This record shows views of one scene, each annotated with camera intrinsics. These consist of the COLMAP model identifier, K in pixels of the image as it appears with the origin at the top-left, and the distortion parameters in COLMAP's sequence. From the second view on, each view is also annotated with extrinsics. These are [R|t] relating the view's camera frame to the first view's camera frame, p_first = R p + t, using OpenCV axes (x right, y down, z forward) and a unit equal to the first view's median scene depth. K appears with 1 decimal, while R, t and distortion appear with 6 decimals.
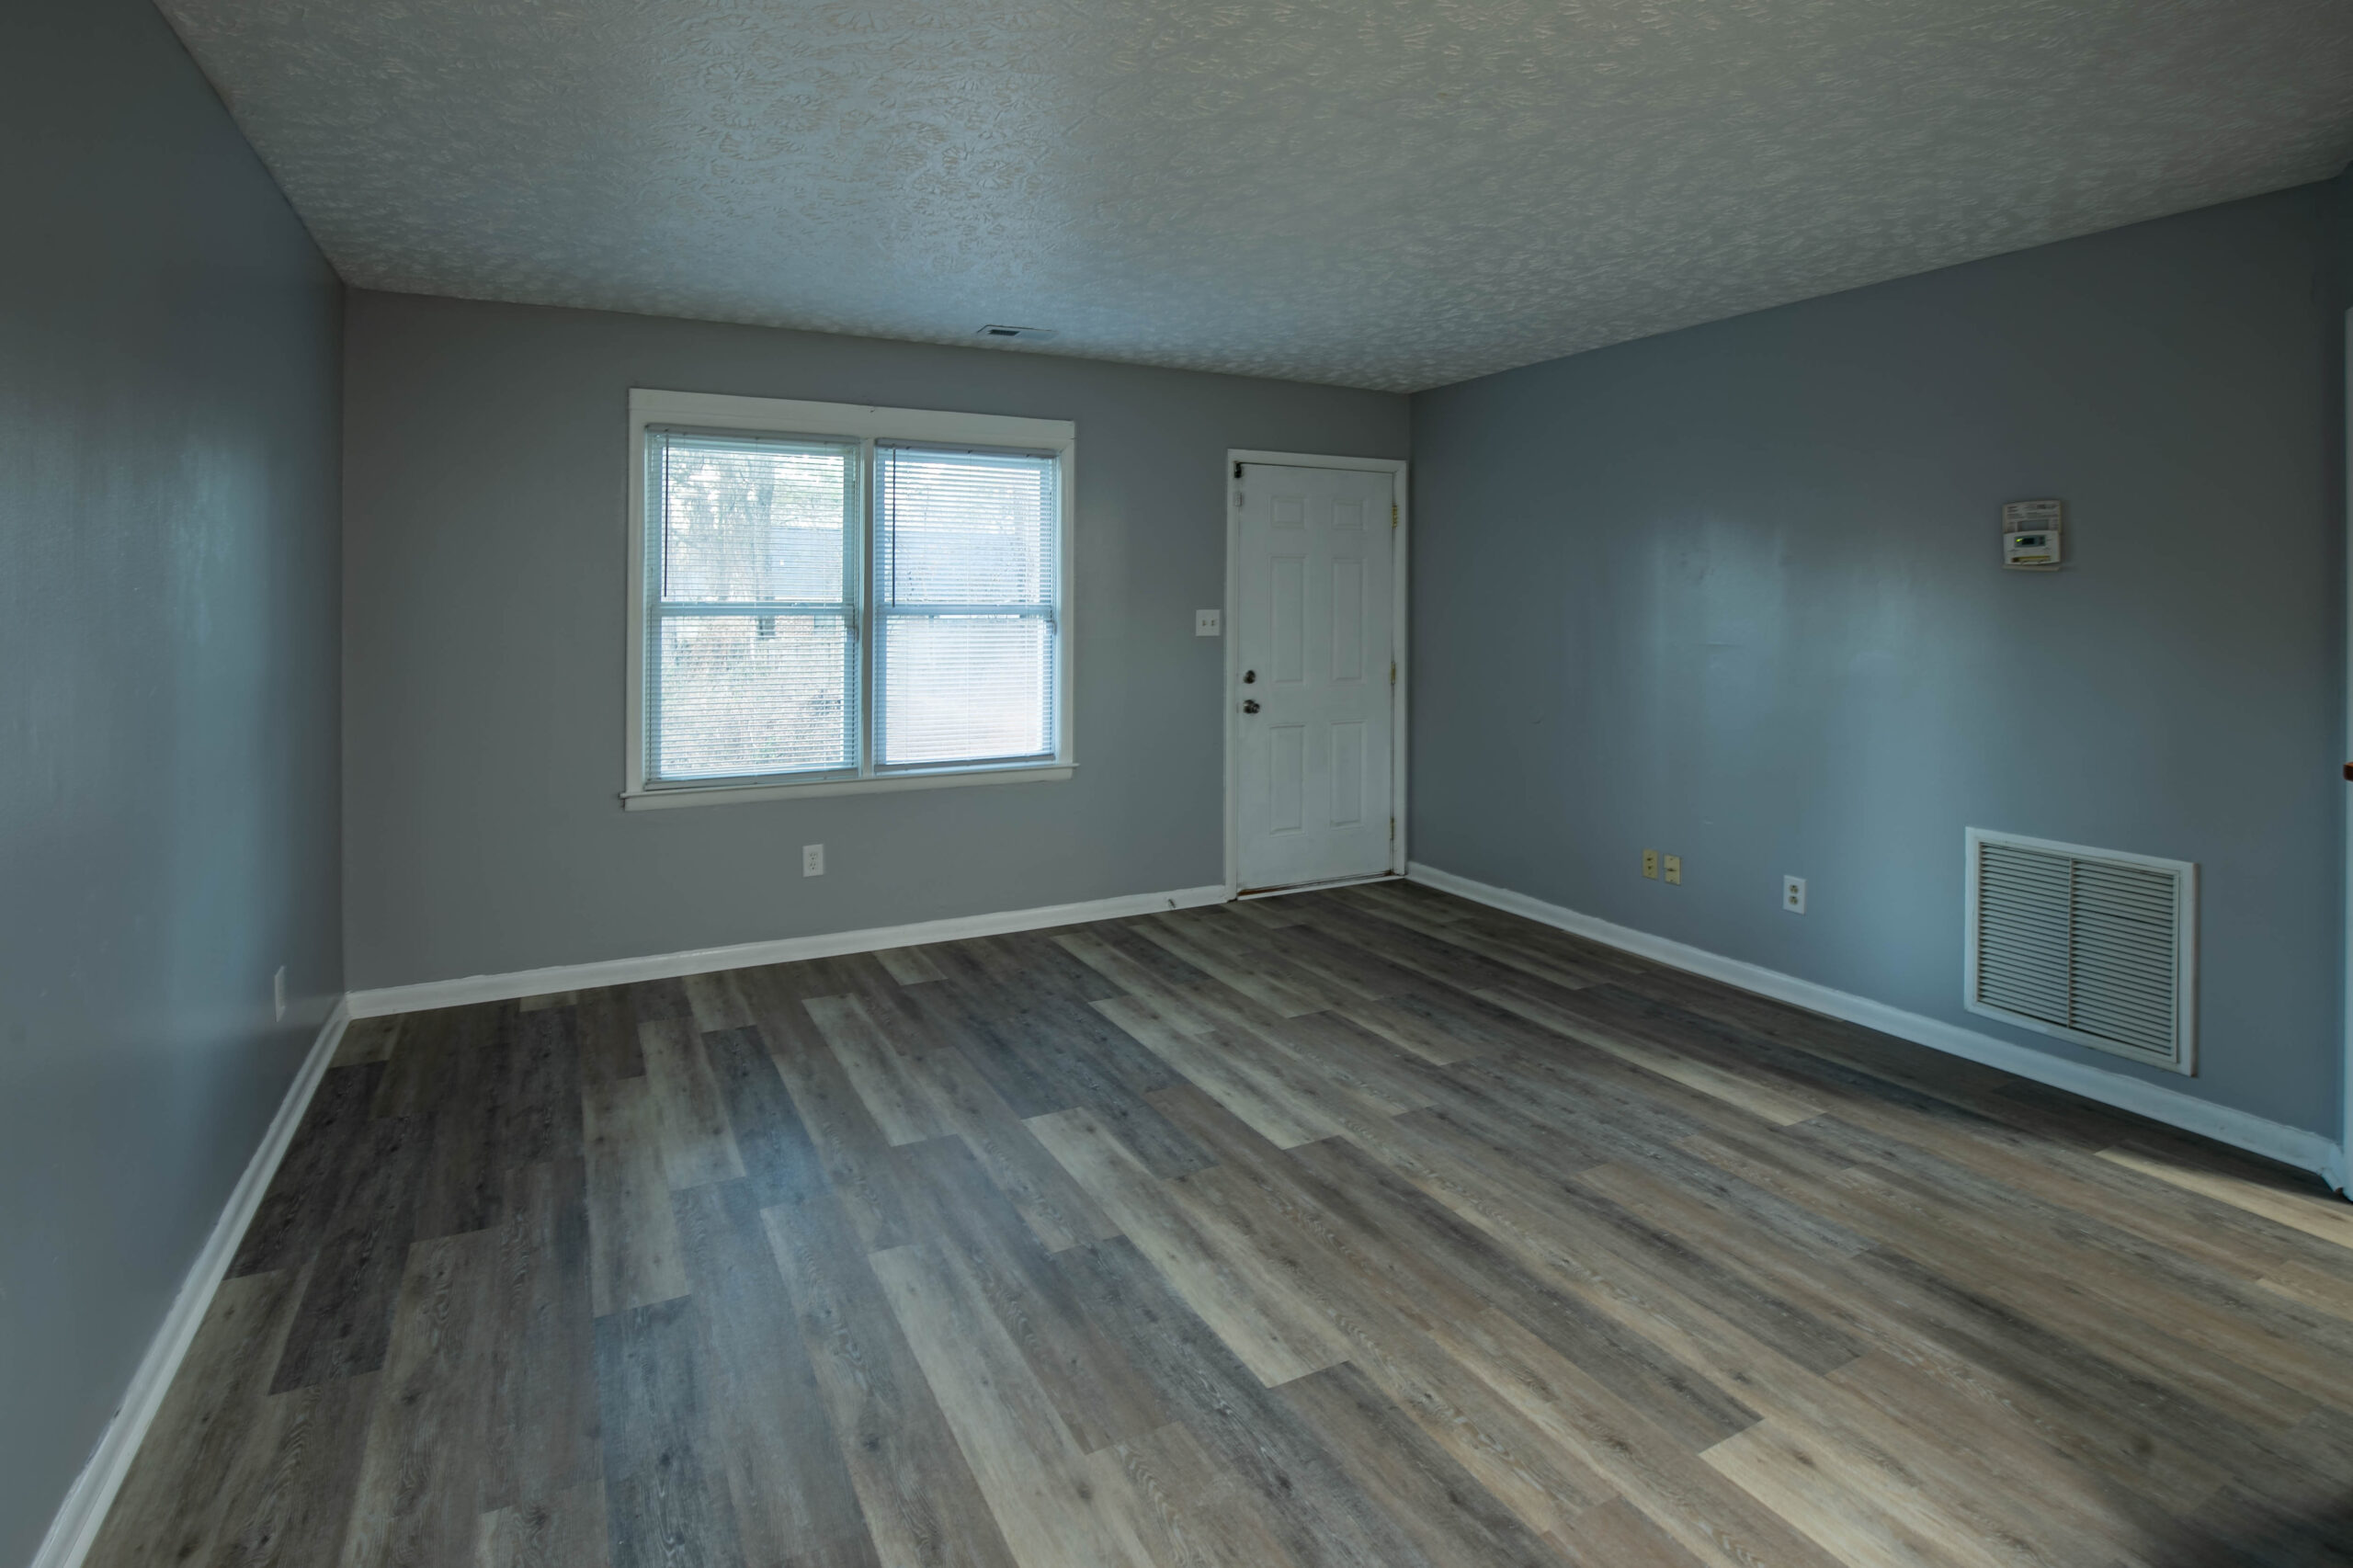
lens RADIAL K [[1137.2, 0, 1121.8], [0, 1137.2, 591.6], [0, 0, 1]] dist [-0.032553, 0.005597]
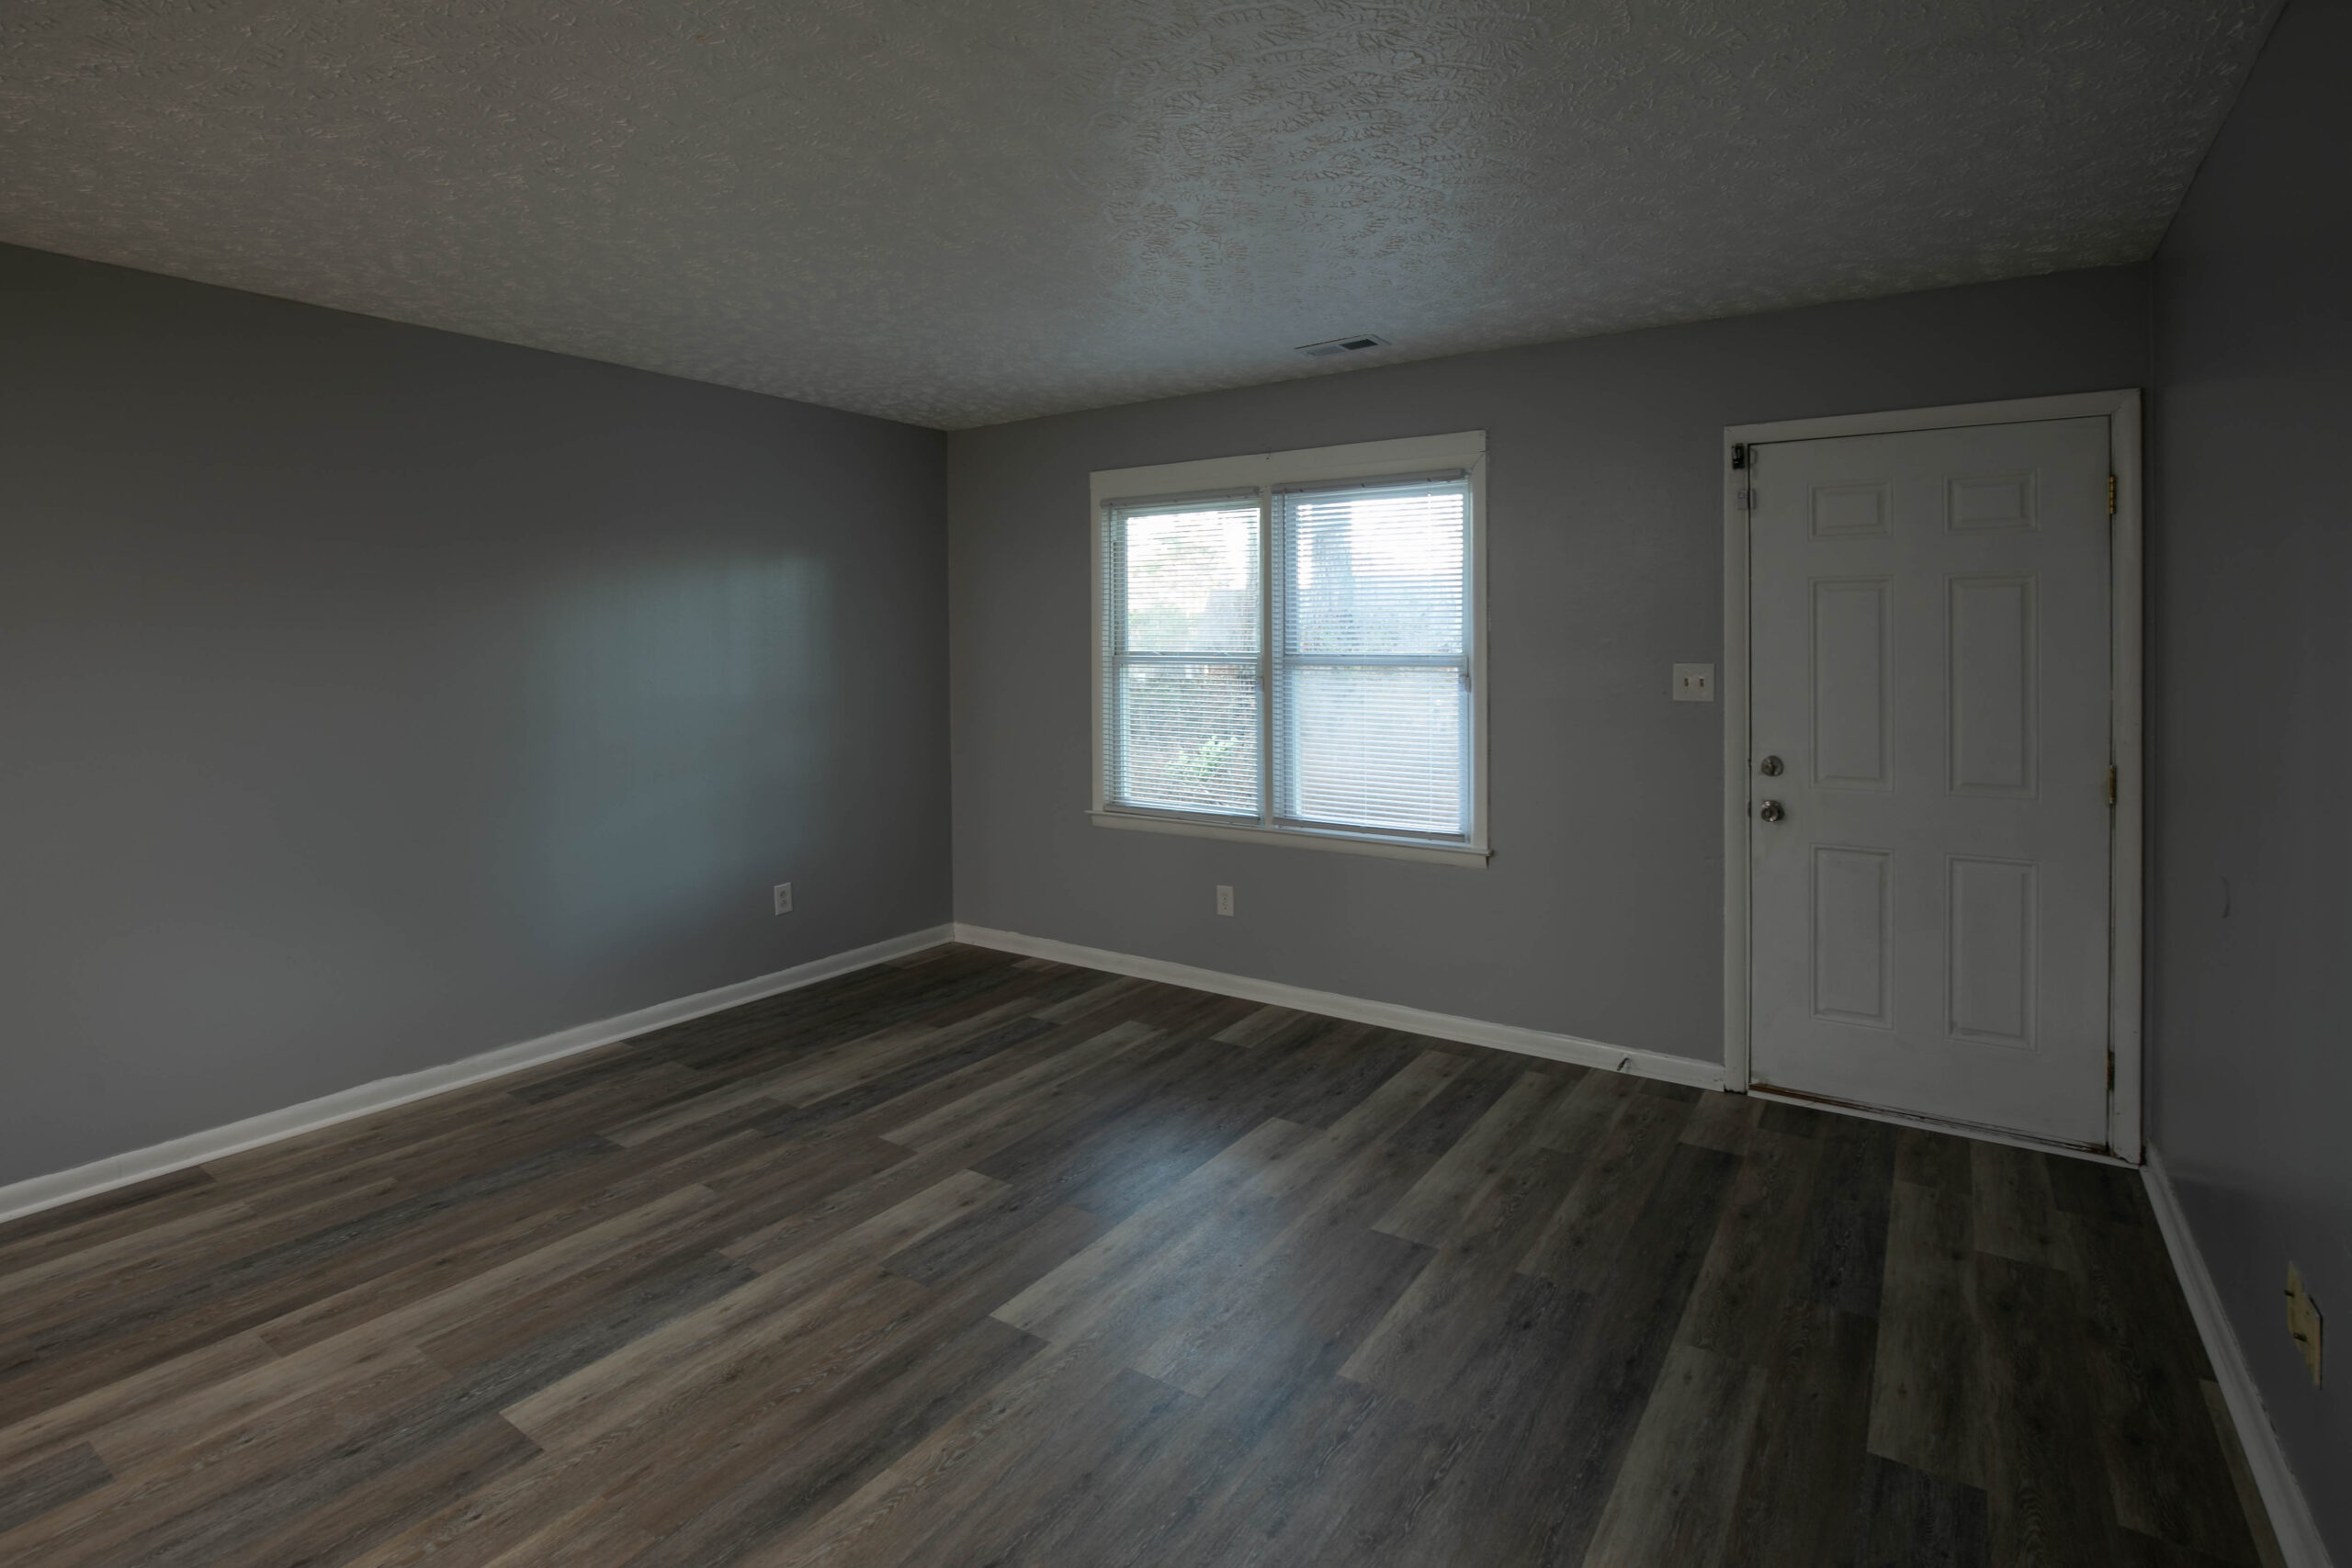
lens RADIAL K [[1136.6, 0, 1271.9], [0, 1136.6, 654.0], [0, 0, 1]] dist [-0.032553, 0.005597]
pose [[0.515315, 0.008115, -0.856963, 0.923510], [0.011787, 0.999793, 0.016556, -0.008005], [0.856920, -0.018633, 0.515113, 0.728241]]
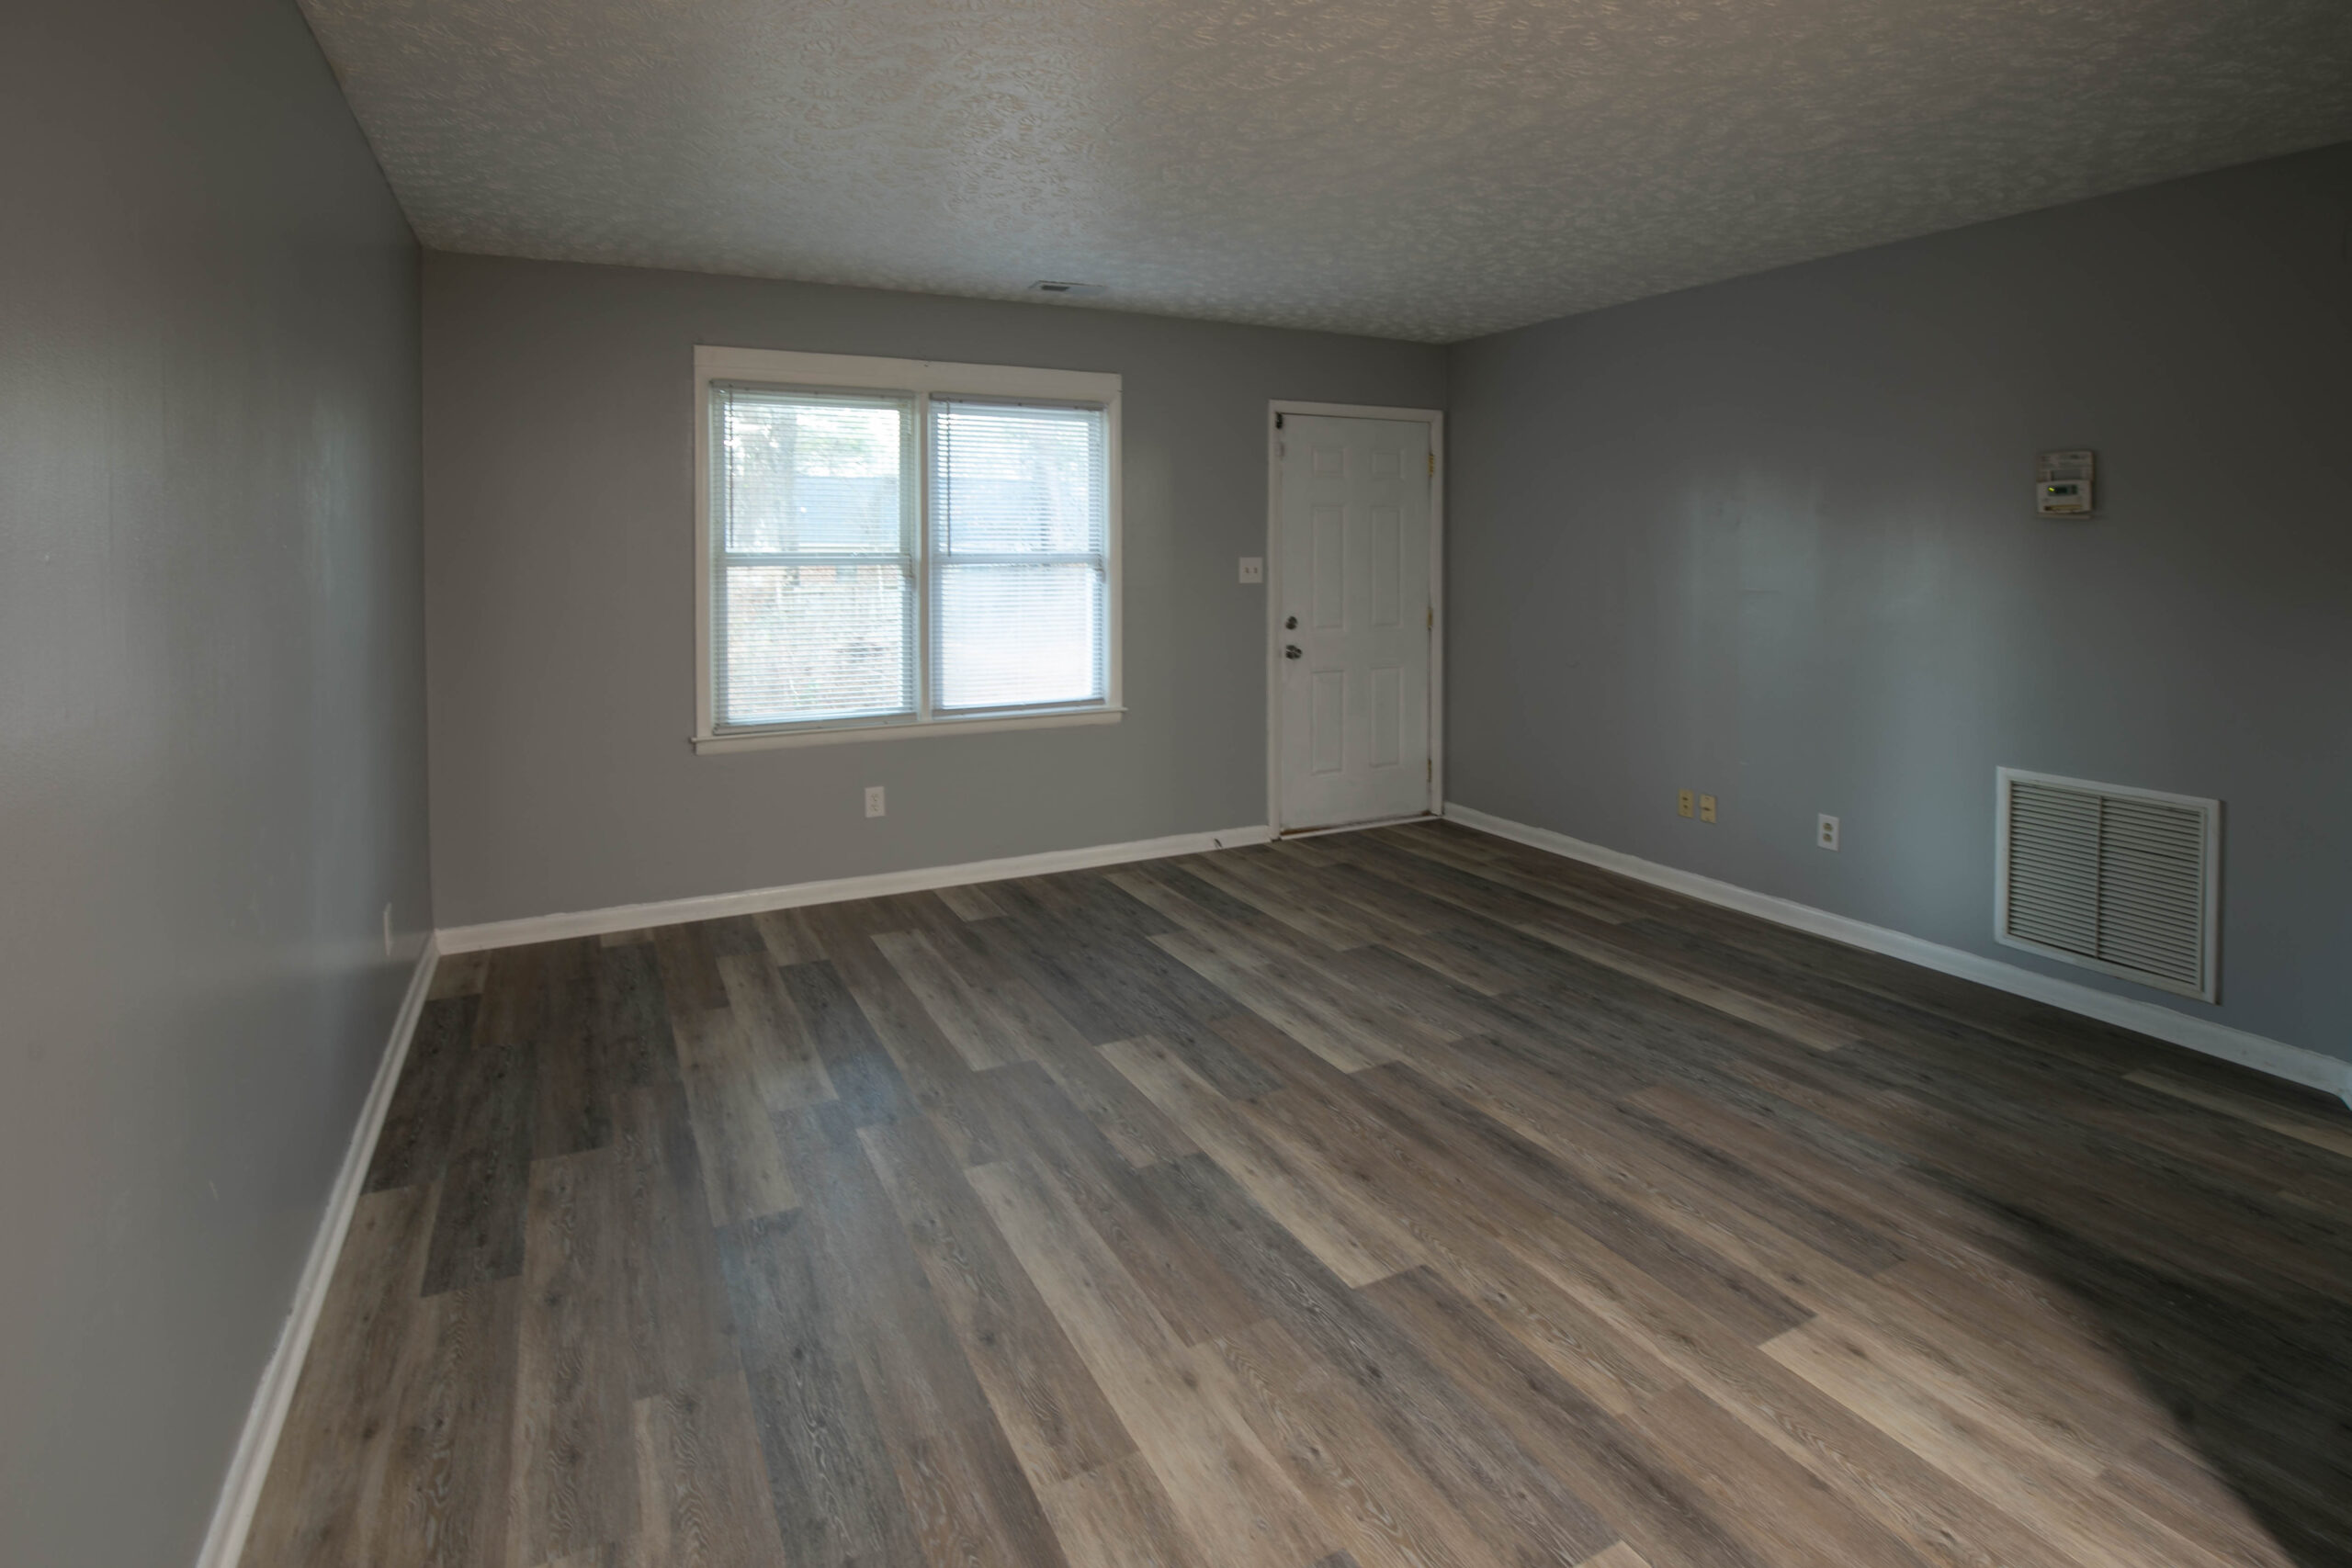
lens RADIAL K [[1136.6, 0, 1127.9], [0, 1136.6, 554.6], [0, 0, 1]] dist [-0.032553, 0.005597]
pose [[0.999975, -0.003717, -0.005965, -0.049299], [0.003810, 0.999871, 0.015582, -0.005086], [0.005906, -0.015604, 0.999861, -0.040528]]
